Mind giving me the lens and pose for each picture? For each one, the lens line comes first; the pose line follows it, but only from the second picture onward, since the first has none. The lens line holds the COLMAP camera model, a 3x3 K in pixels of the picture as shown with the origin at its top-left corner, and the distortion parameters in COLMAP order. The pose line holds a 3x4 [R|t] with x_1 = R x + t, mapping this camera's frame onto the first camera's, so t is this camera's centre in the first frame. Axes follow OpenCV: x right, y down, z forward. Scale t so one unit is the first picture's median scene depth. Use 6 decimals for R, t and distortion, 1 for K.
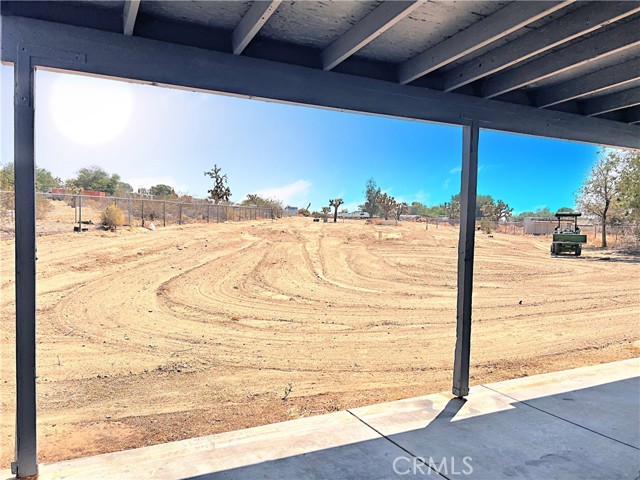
lens RADIAL K [[486.8, 0, 318.2], [0, 486.8, 241.5], [0, 0, 1]] dist [0.033842, -0.018495]
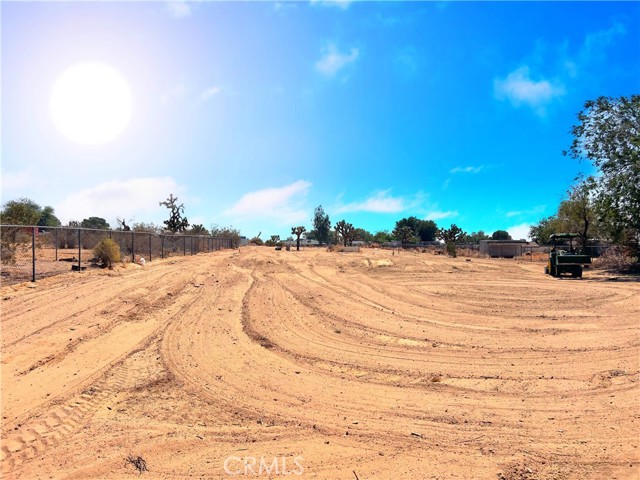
lens RADIAL K [[486.8, 0, 321.2], [0, 486.8, 239.9], [0, 0, 1]] dist [0.033842, -0.018495]
pose [[0.991644, -0.027681, 0.125999, -0.050022], [0.035248, 0.997681, -0.058228, -0.002615], [-0.124095, 0.062182, 0.990320, 0.027104]]
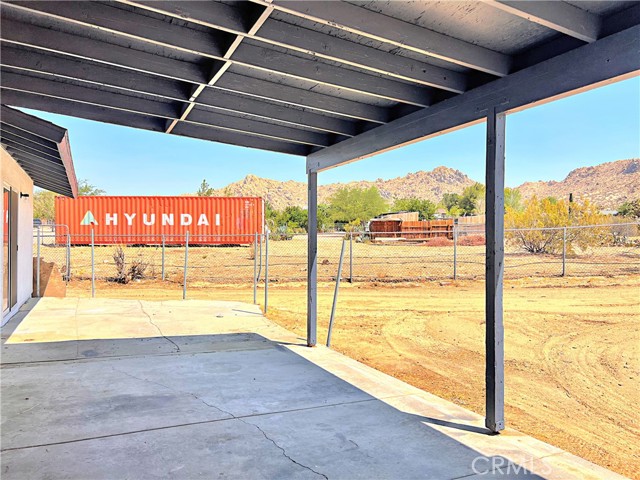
lens RADIAL K [[486.8, 0, 319.7], [0, 486.8, 241.0], [0, 0, 1]] dist [0.033842, -0.018495]
pose [[-0.022591, -0.027712, -0.999361, 0.068983], [-0.047567, 0.998513, -0.026613, 0.001536], [0.998613, 0.046935, -0.023875, 0.042004]]
